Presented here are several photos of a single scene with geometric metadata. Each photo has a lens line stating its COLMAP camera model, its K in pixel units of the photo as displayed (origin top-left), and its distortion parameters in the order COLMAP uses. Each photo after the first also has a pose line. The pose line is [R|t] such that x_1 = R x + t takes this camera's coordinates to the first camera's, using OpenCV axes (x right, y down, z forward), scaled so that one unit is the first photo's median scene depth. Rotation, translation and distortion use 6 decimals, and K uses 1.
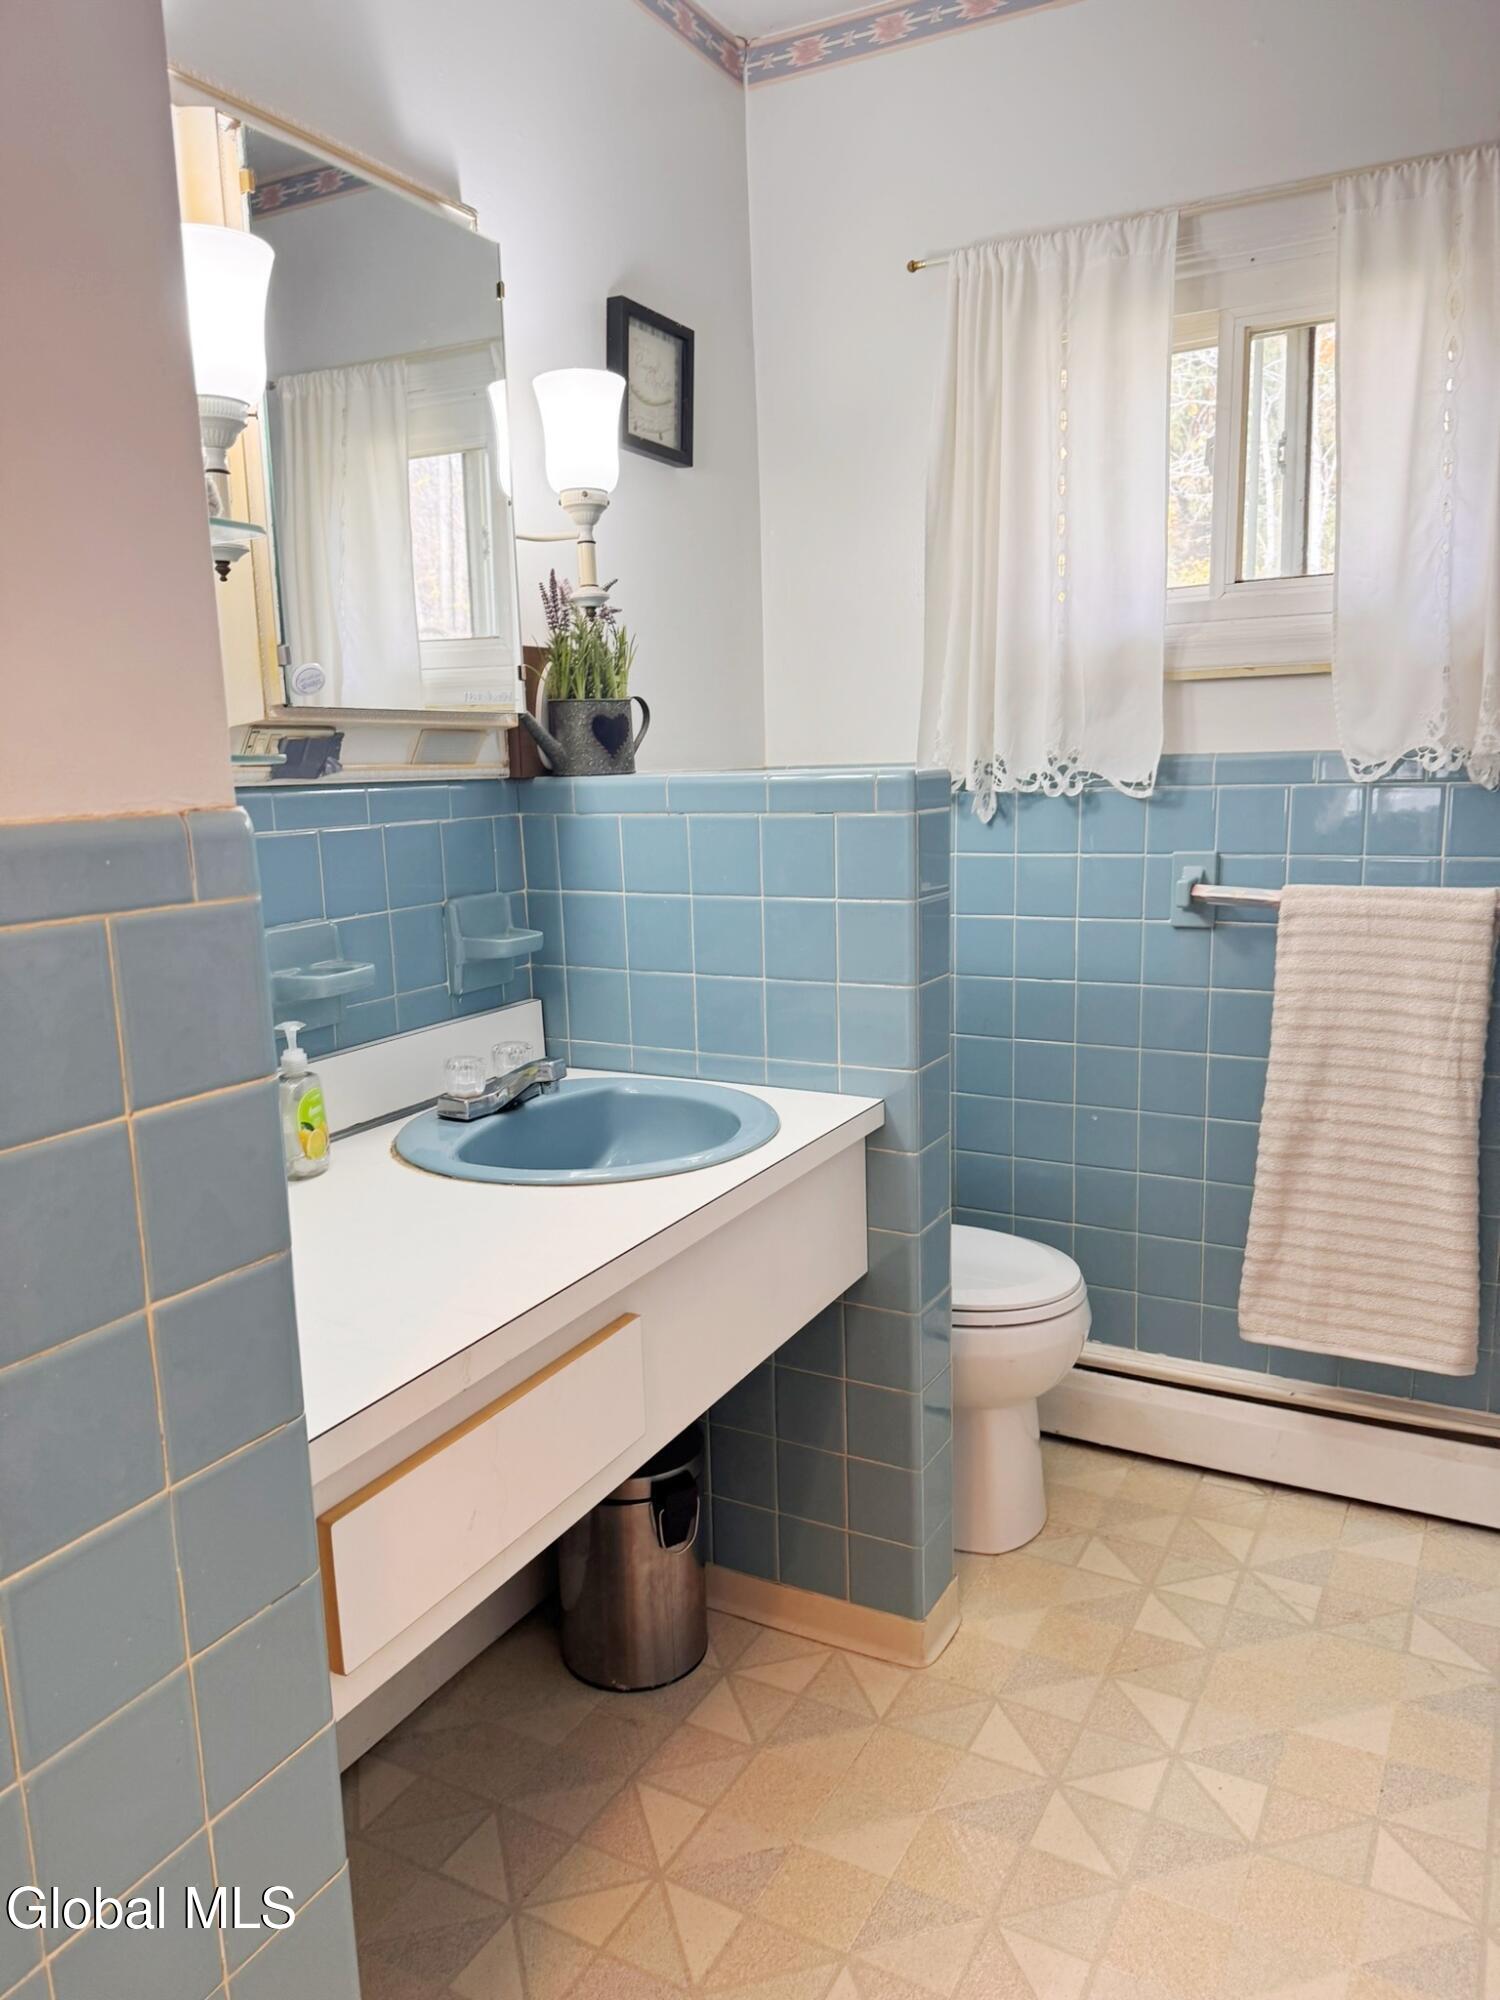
lens RADIAL K [[1410.2, 0, 749.5], [0, 1410.2, 1023.6], [0, 0, 1]] dist [0.039018, -0.040760]
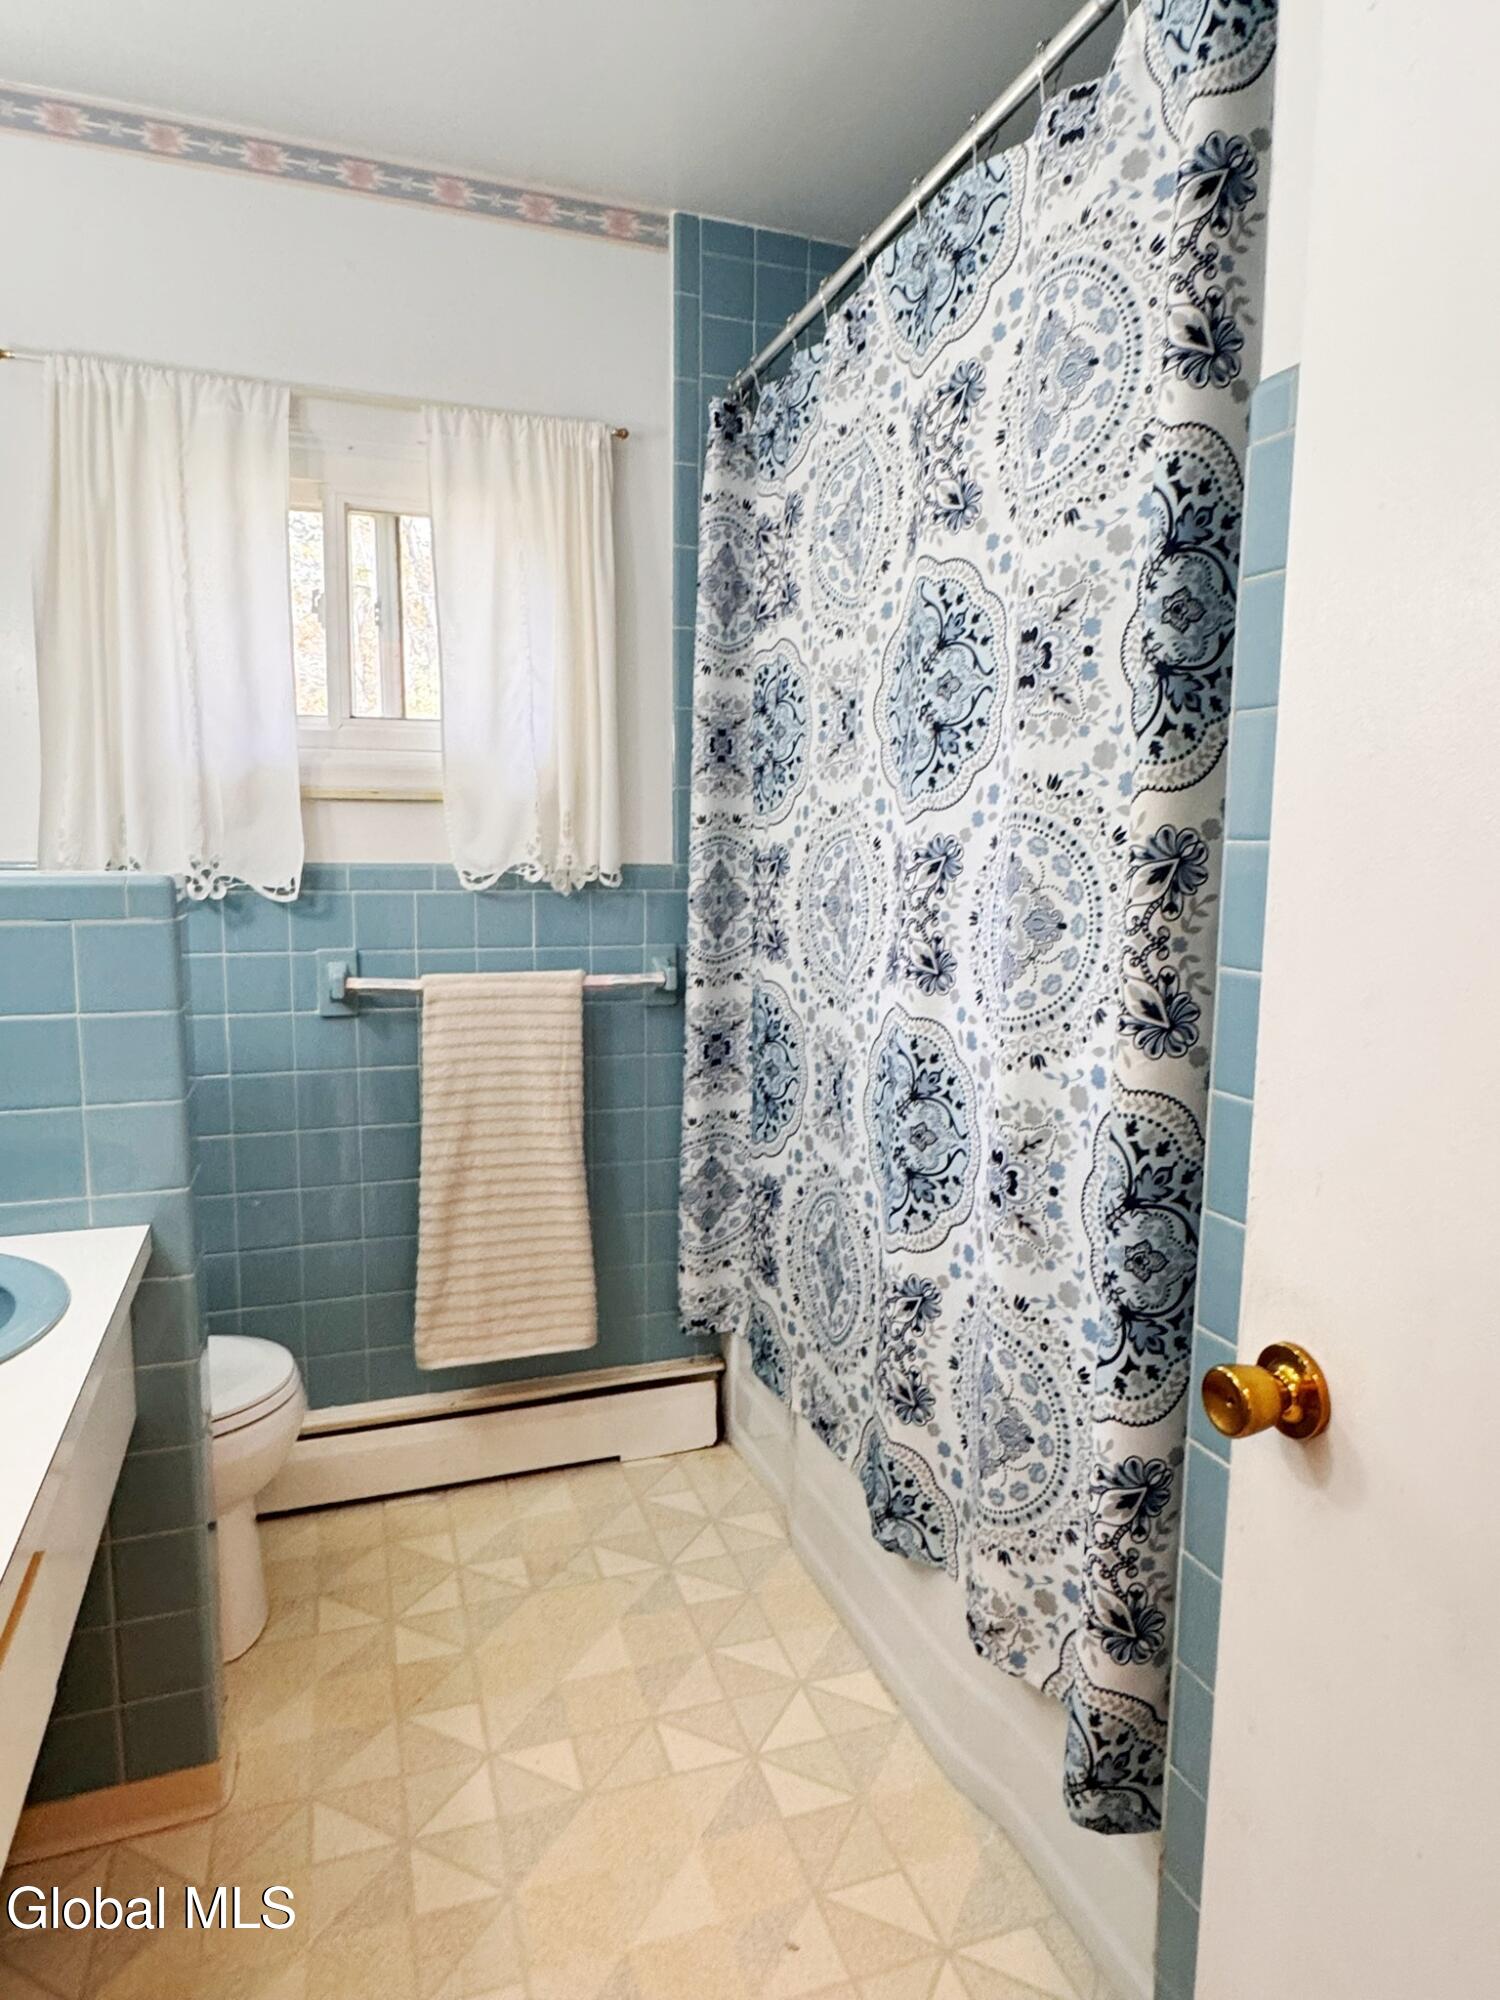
lens RADIAL K [[1206.1, 0, 750.0], [0, 1206.1, 1000.0], [0, 0, 1]] dist [0.007797, -0.001285]
pose [[0.670299, -0.065834, 0.739165, -0.185514], [0.113378, 0.993449, -0.014333, -0.031990], [-0.733379, 0.093412, 0.673372, 0.124942]]
